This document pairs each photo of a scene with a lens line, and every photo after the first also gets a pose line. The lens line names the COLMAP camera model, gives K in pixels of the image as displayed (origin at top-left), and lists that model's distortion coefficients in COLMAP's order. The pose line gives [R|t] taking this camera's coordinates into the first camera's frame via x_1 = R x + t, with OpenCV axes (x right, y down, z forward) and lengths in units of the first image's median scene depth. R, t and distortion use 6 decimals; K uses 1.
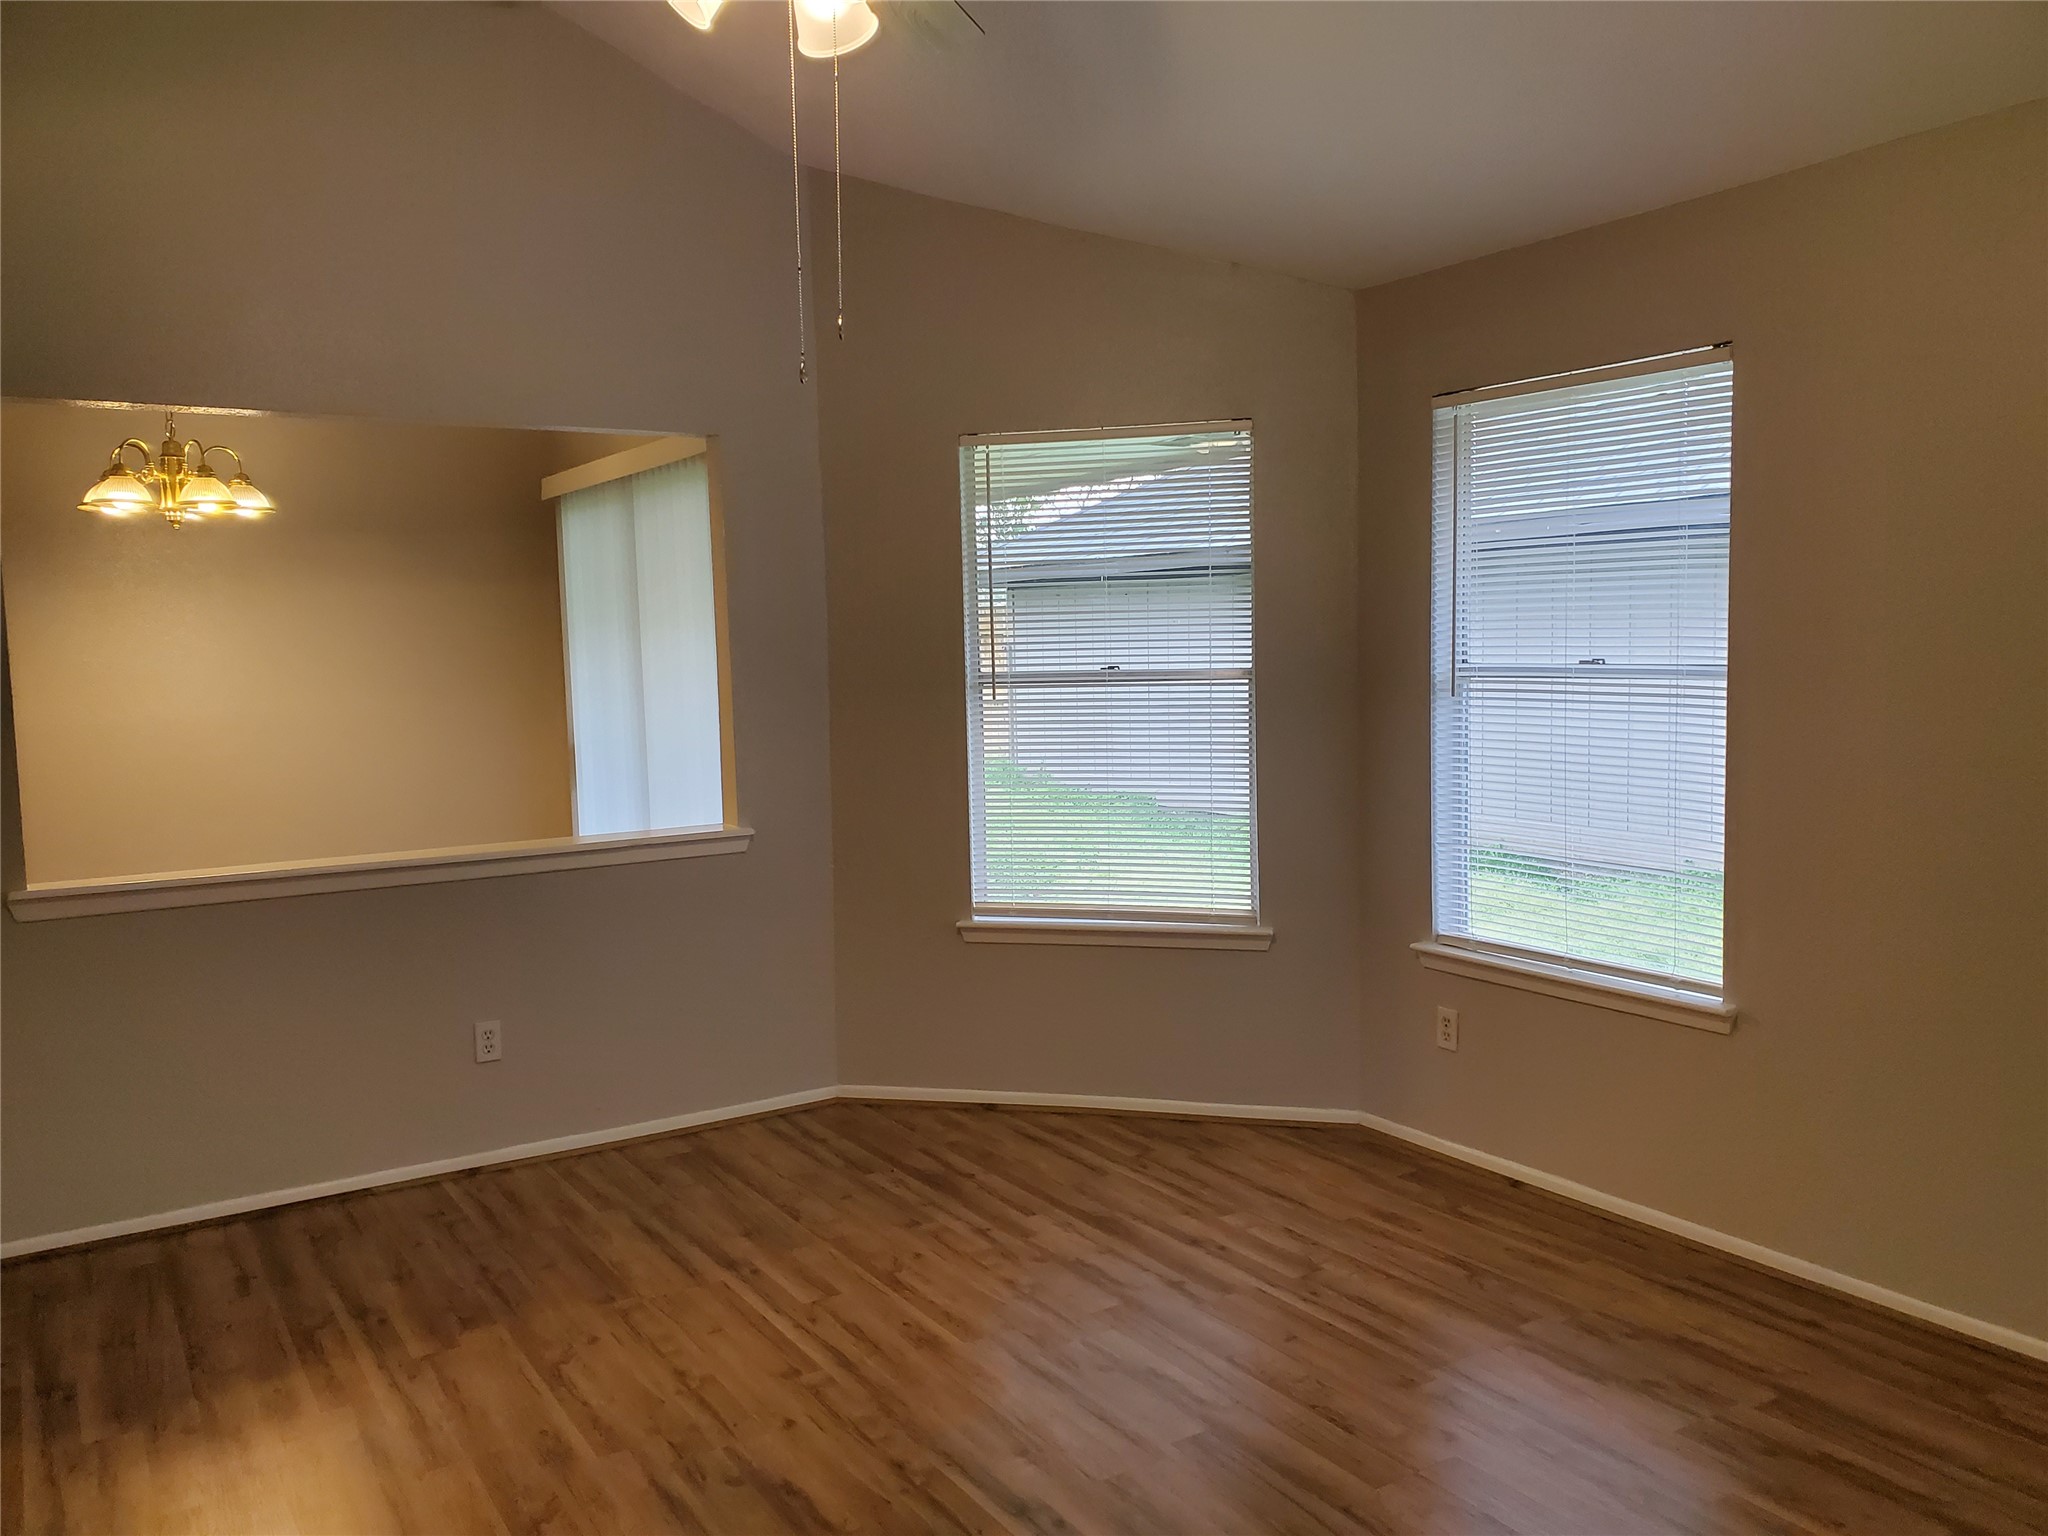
lens RADIAL K [[1608.5, 0, 1024.0], [0, 1608.5, 768.0], [0, 0, 1]] dist [0.001648, 0.002480]
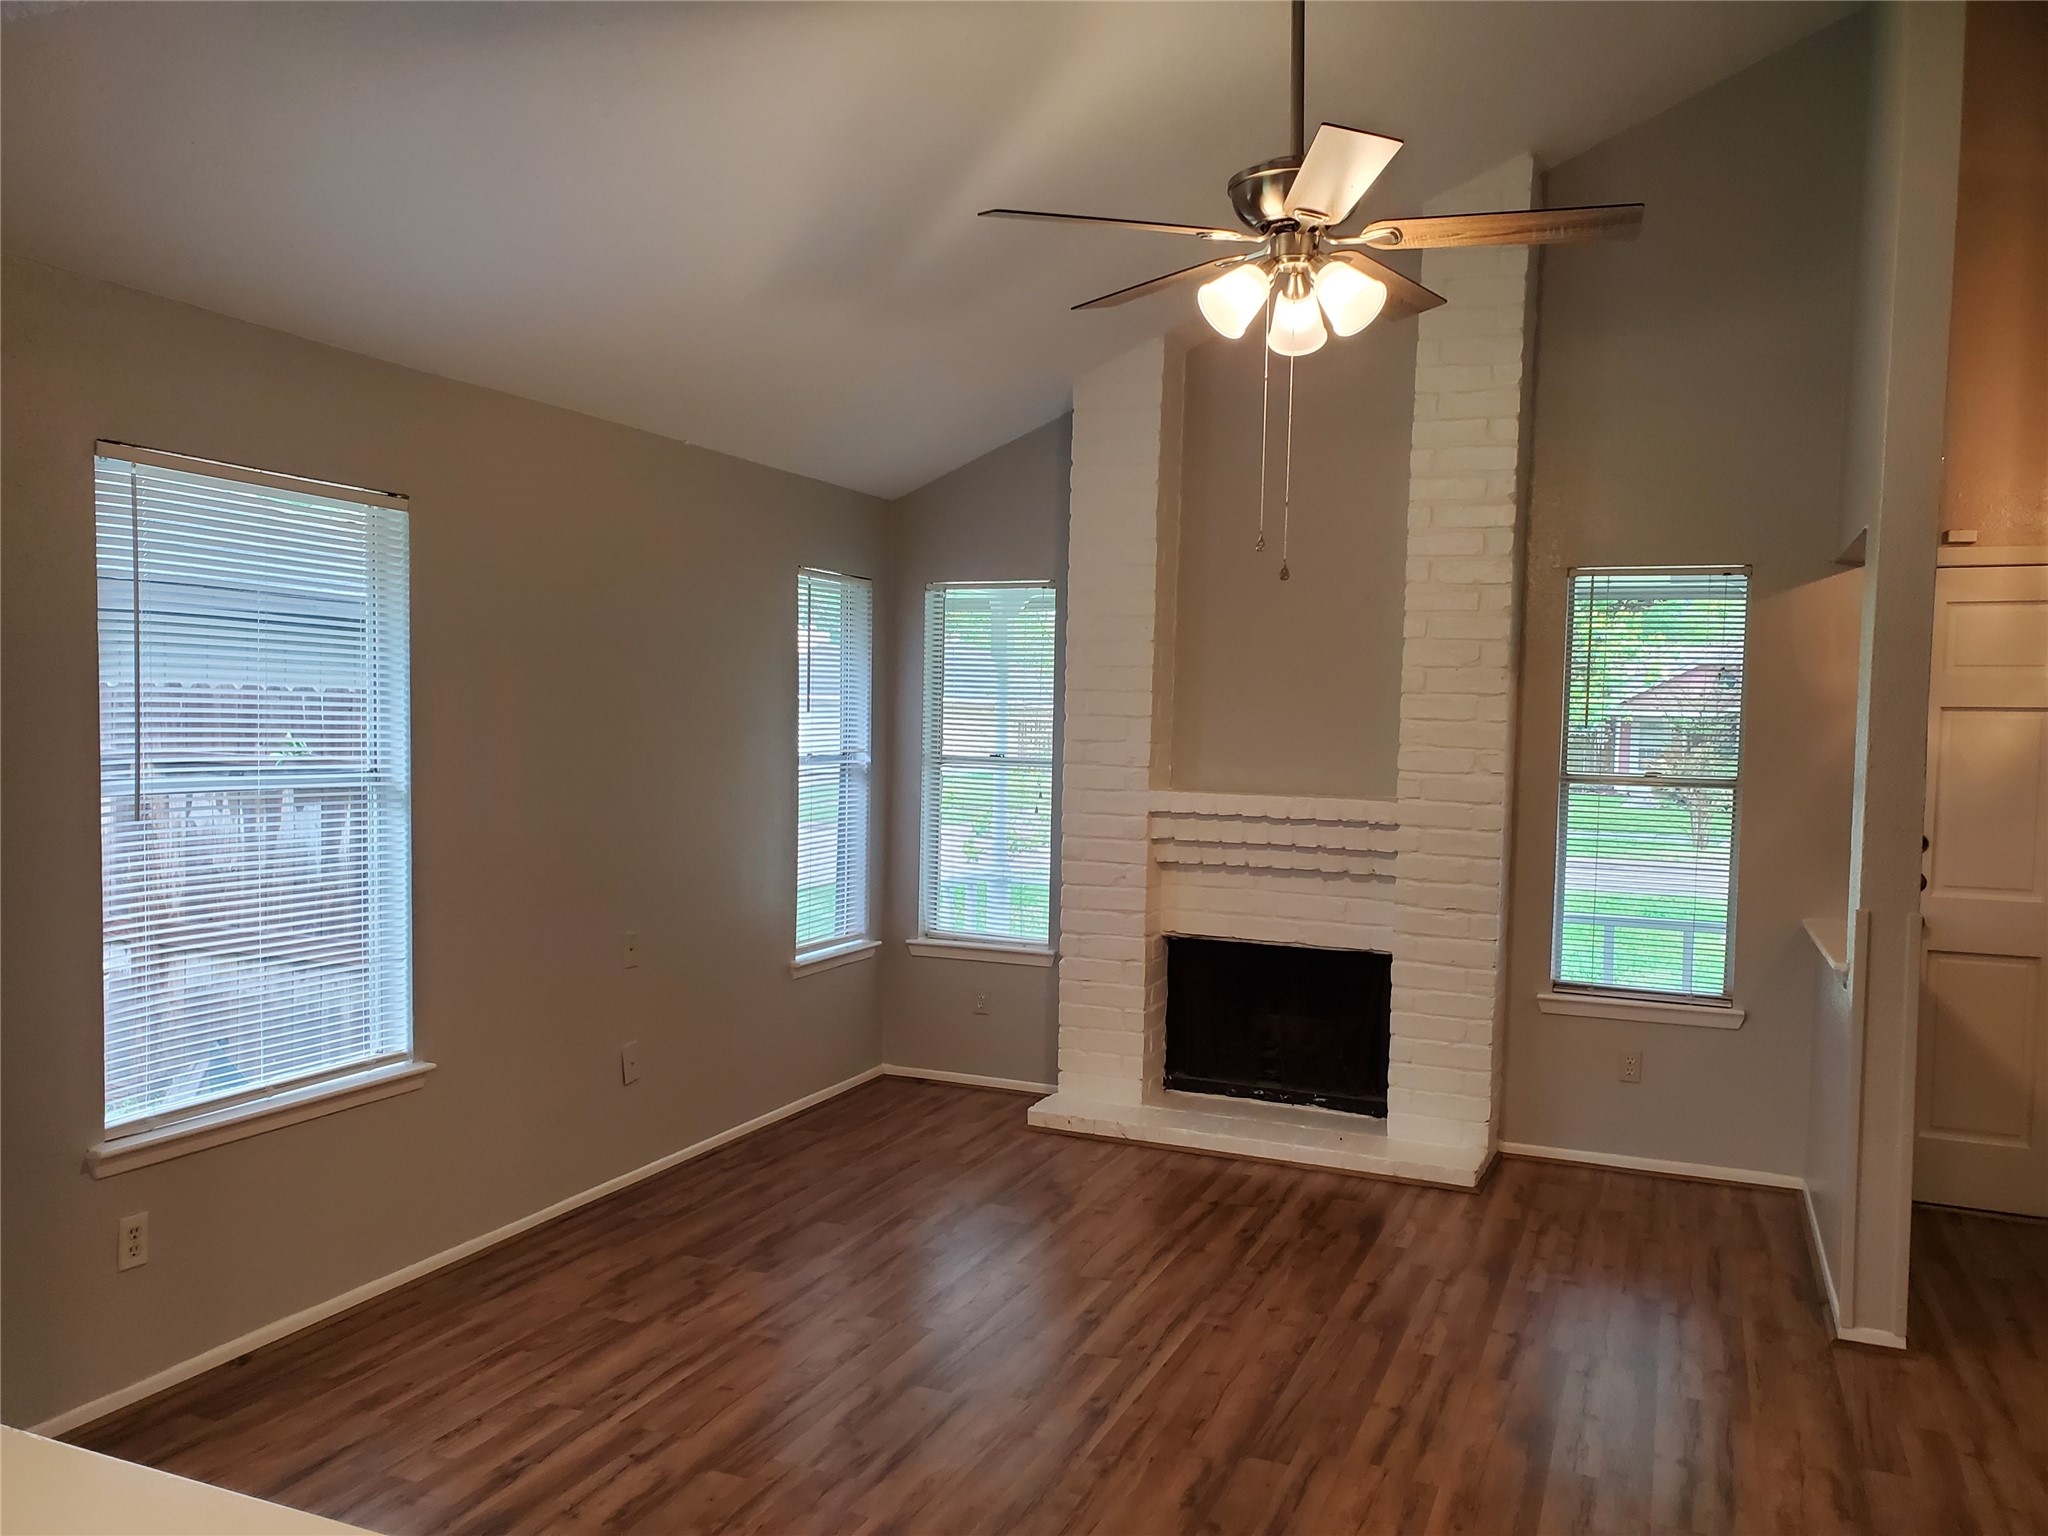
lens RADIAL K [[1567.2, 0, 1024.6], [0, 1567.2, 774.4], [0, 0, 1]] dist [-0.037236, 0.003188]
pose [[-0.569651, -0.016530, 0.821721, -0.777119], [0.071907, 0.994962, 0.069863, -0.112733], [-0.818735, 0.098885, -0.565592, 1.340528]]
